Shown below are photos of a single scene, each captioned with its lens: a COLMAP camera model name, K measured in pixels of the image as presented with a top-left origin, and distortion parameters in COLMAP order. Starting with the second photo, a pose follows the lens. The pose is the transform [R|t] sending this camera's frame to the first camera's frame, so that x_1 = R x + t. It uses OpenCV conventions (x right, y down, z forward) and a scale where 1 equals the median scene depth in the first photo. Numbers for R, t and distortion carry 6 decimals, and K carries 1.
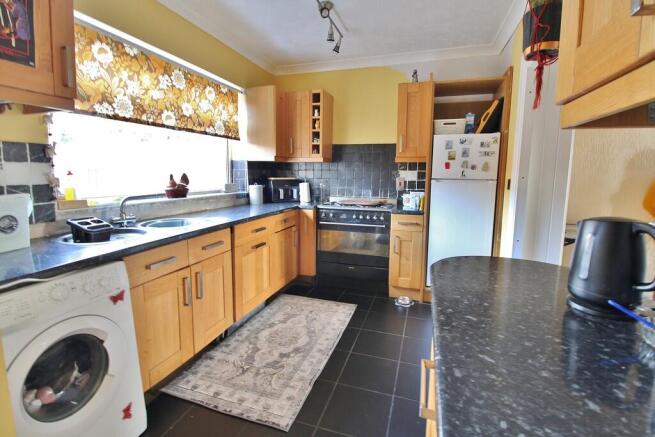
lens RADIAL K [[304.7, 0, 330.2], [0, 304.7, 210.1], [0, 0, 1]] dist [-0.001924, -0.011836]
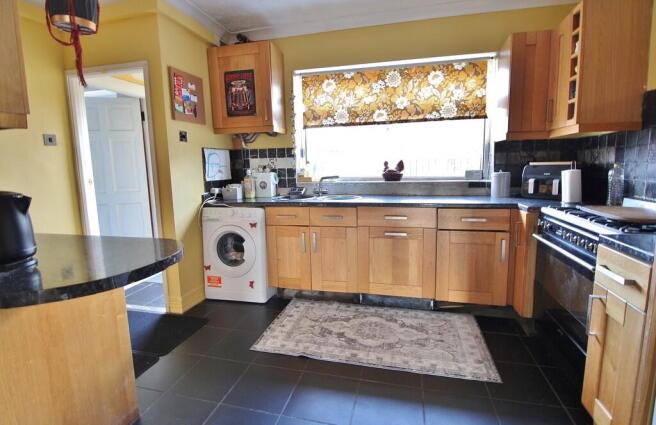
lens RADIAL K [[311.4, 0, 329.8], [0, 311.4, 204.3], [0, 0, 1]] dist [-0.001565, -0.000216]
pose [[0.065447, 0.113191, -0.991415, 0.745799], [-0.098670, 0.989410, 0.106449, -0.062953], [0.992966, 0.090857, 0.075922, 0.741833]]
